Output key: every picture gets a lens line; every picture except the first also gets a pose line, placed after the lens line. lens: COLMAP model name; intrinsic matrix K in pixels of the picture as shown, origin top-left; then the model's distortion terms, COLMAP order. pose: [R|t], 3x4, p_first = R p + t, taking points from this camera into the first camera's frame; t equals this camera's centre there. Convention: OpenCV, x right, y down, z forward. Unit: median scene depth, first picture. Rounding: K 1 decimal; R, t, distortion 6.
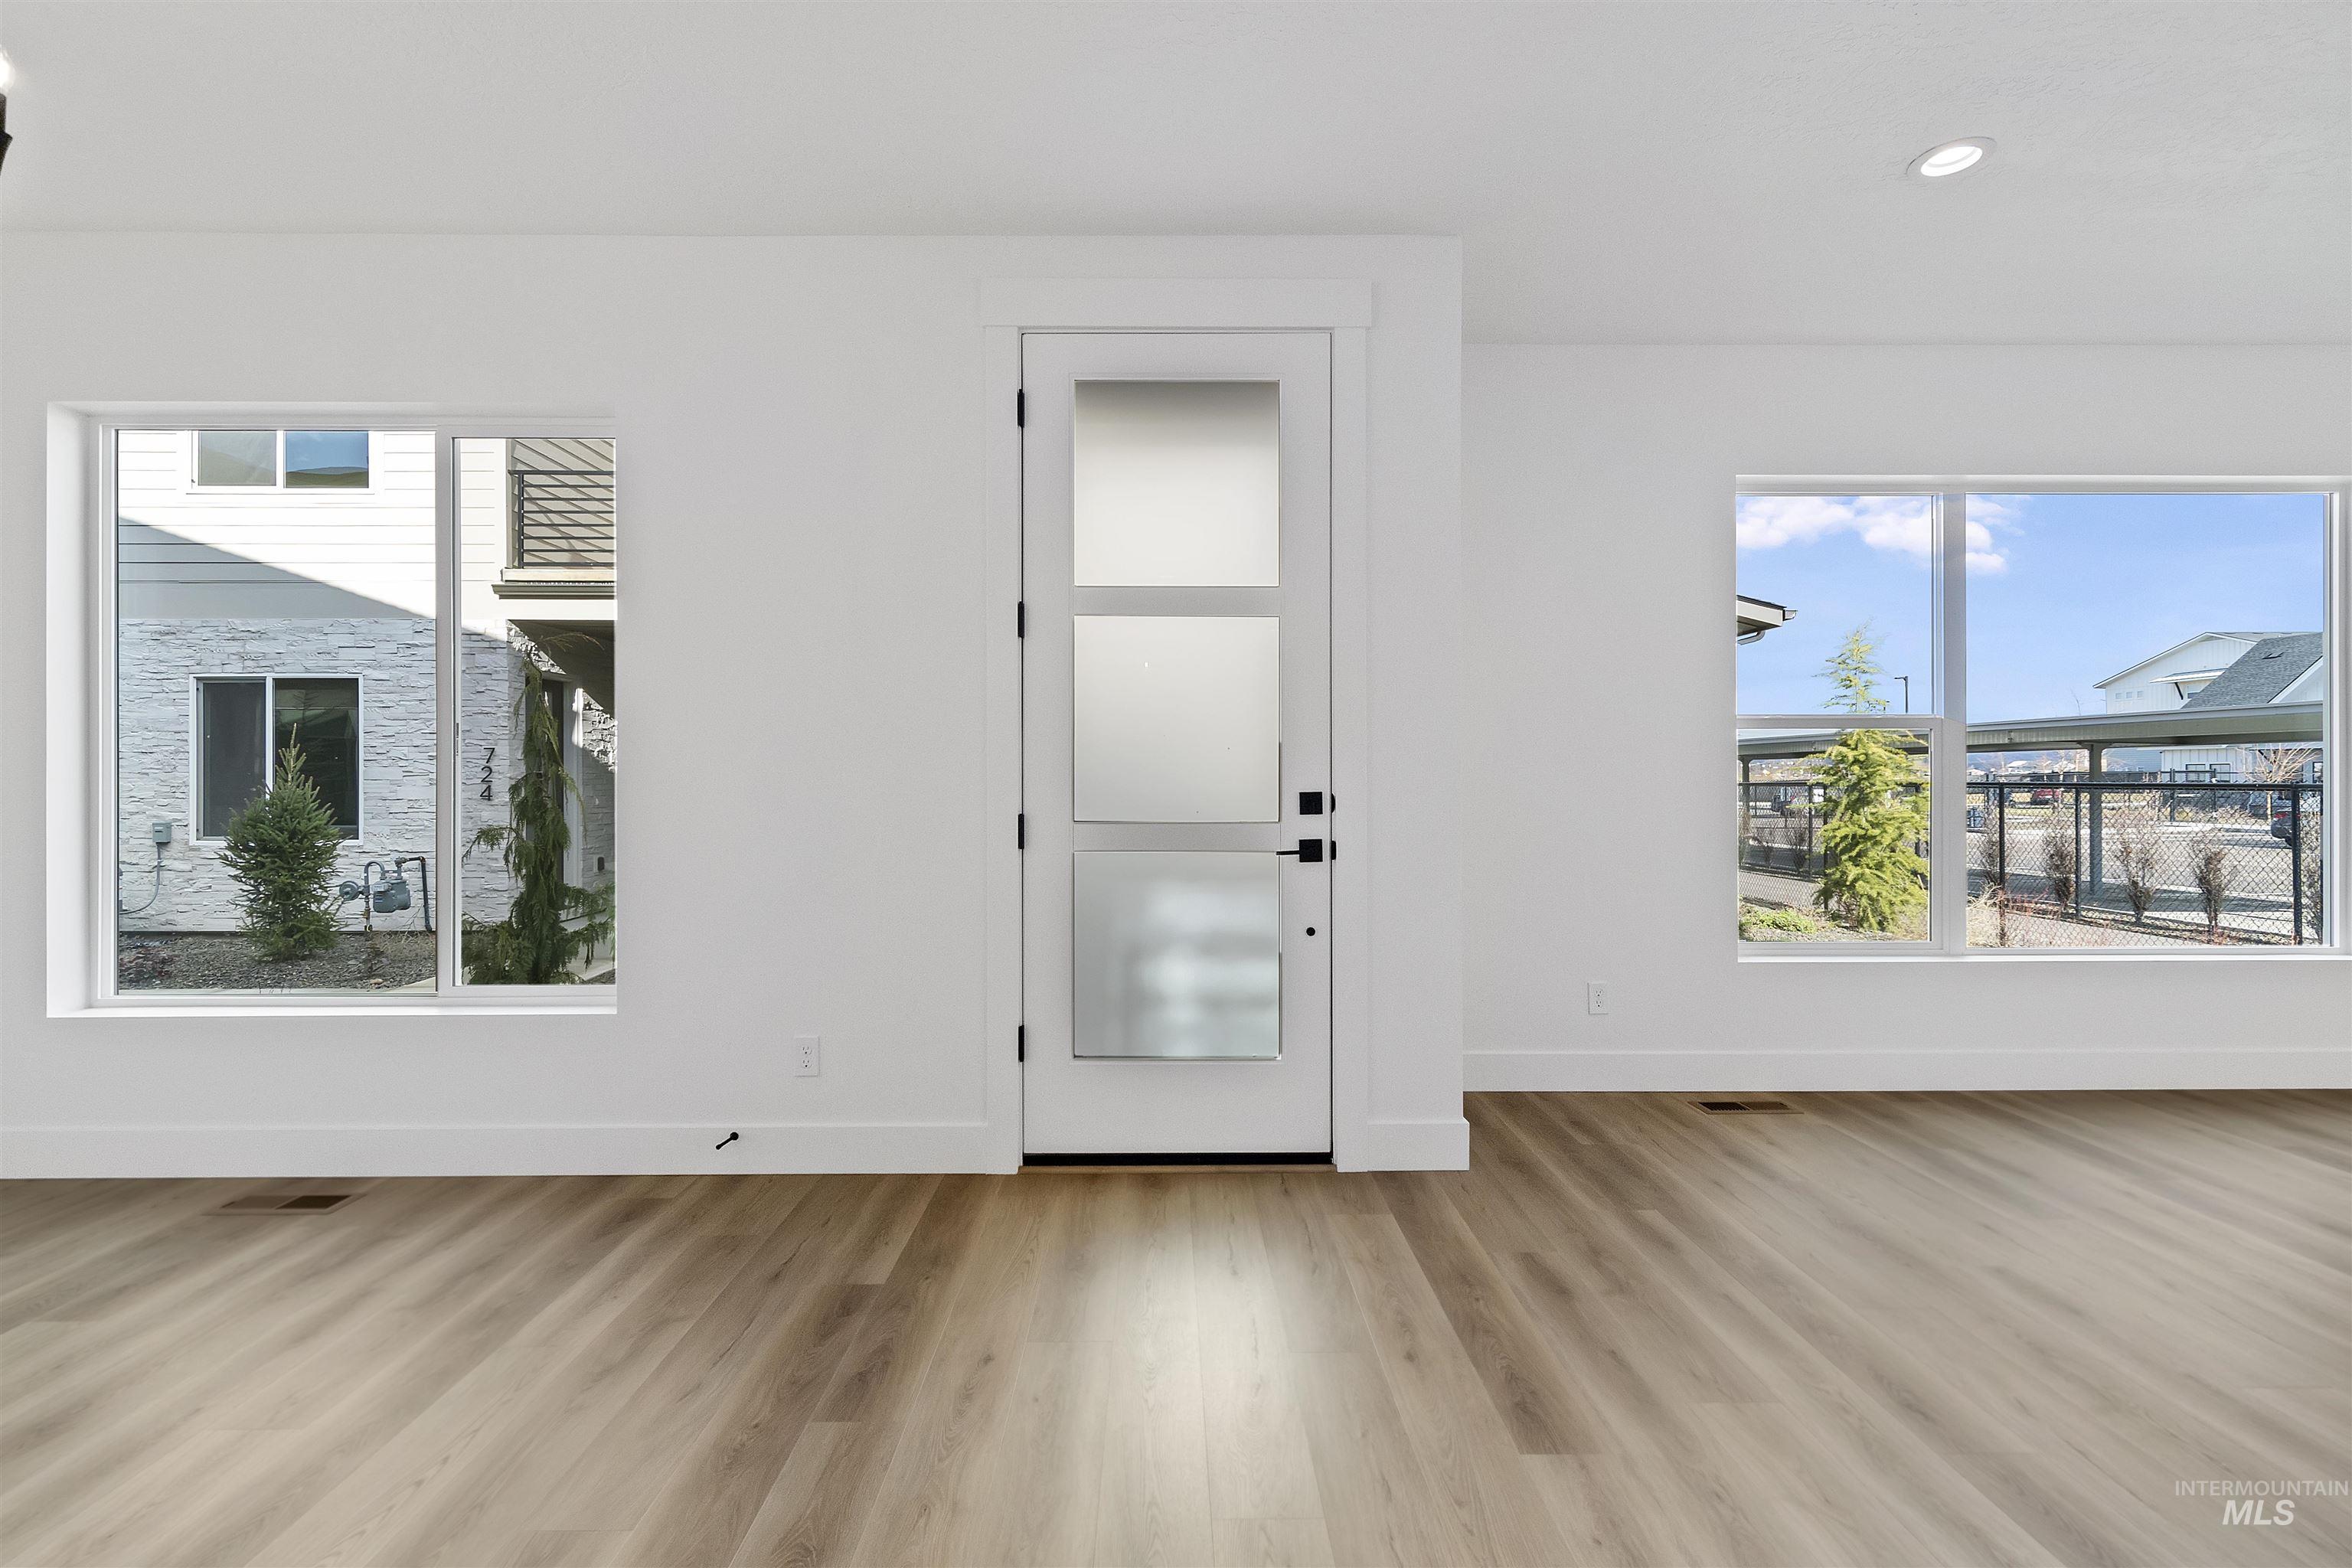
lens RADIAL K [[1046.0, 0, 1171.1], [0, 1046.0, 776.3], [0, 0, 1]] dist [0.002707, 0.000168]
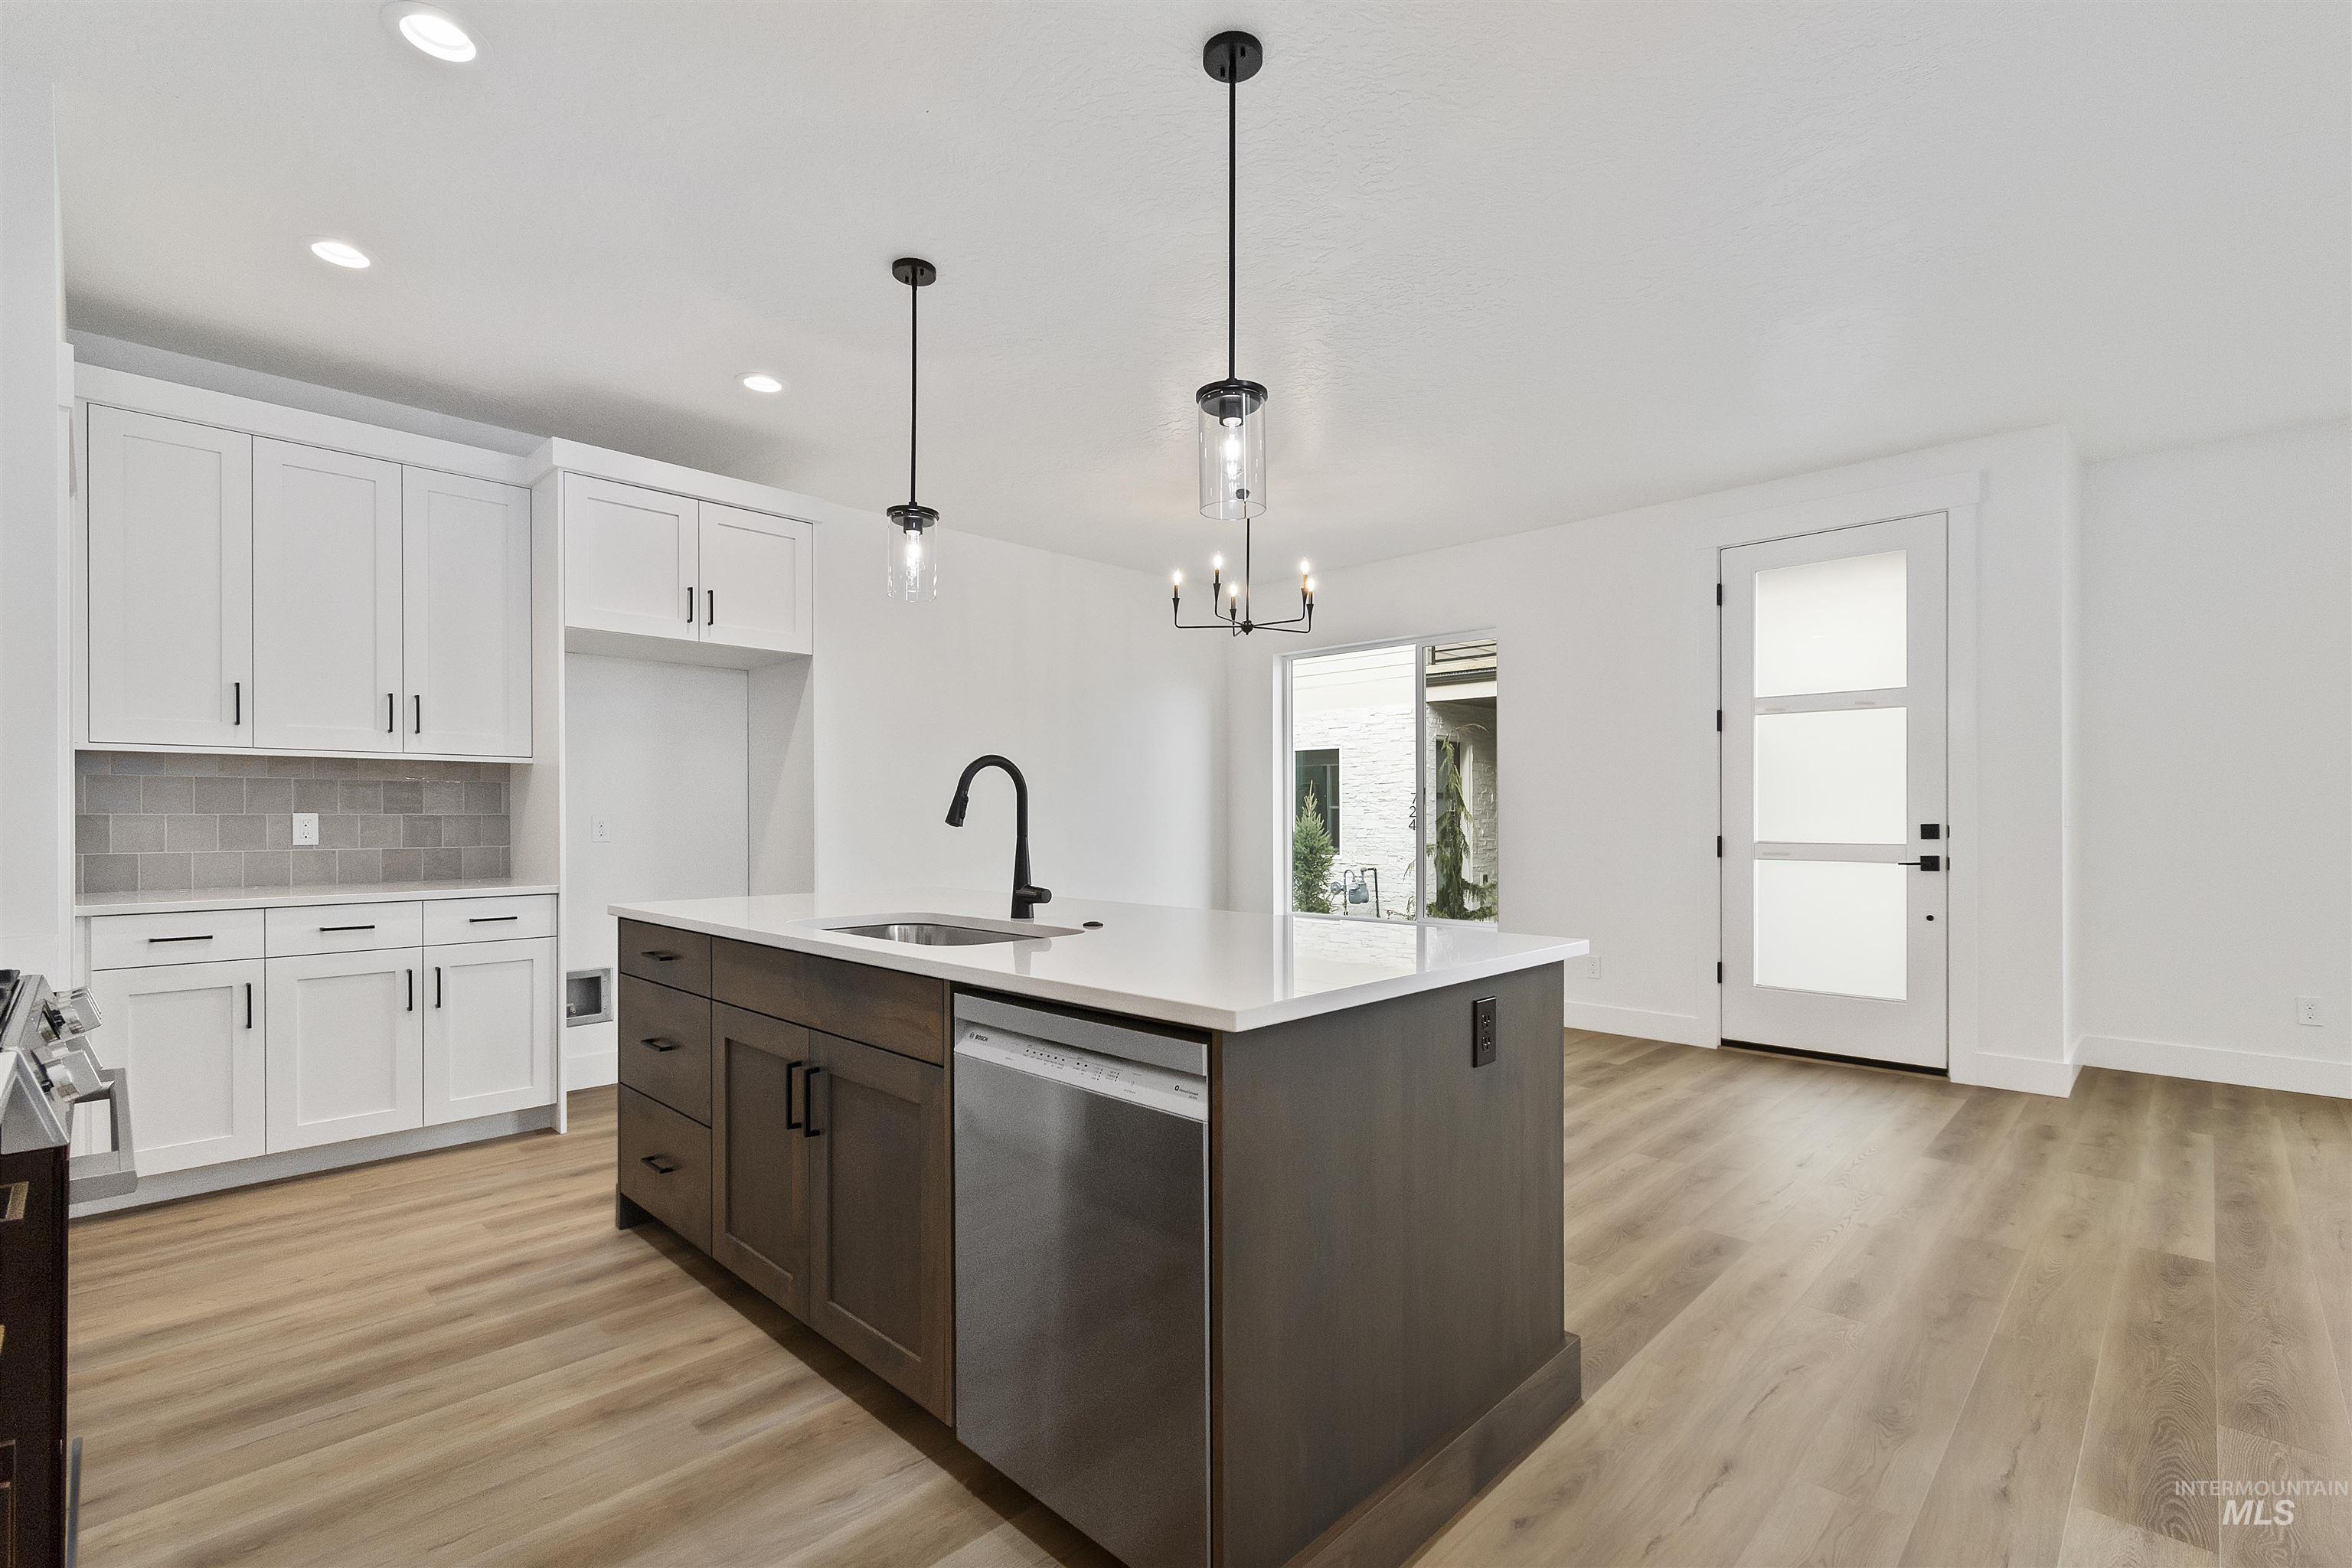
lens RADIAL K [[1049.9, 0, 1171.2], [0, 1049.9, 817.5], [0, 0, 1]] dist [0.002642, 0.000482]
pose [[0.704893, 0.000849, -0.709313, 0.150637], [0.003238, 0.999985, 0.004415, -0.001487], [0.709306, -0.005409, 0.704880, -0.283398]]
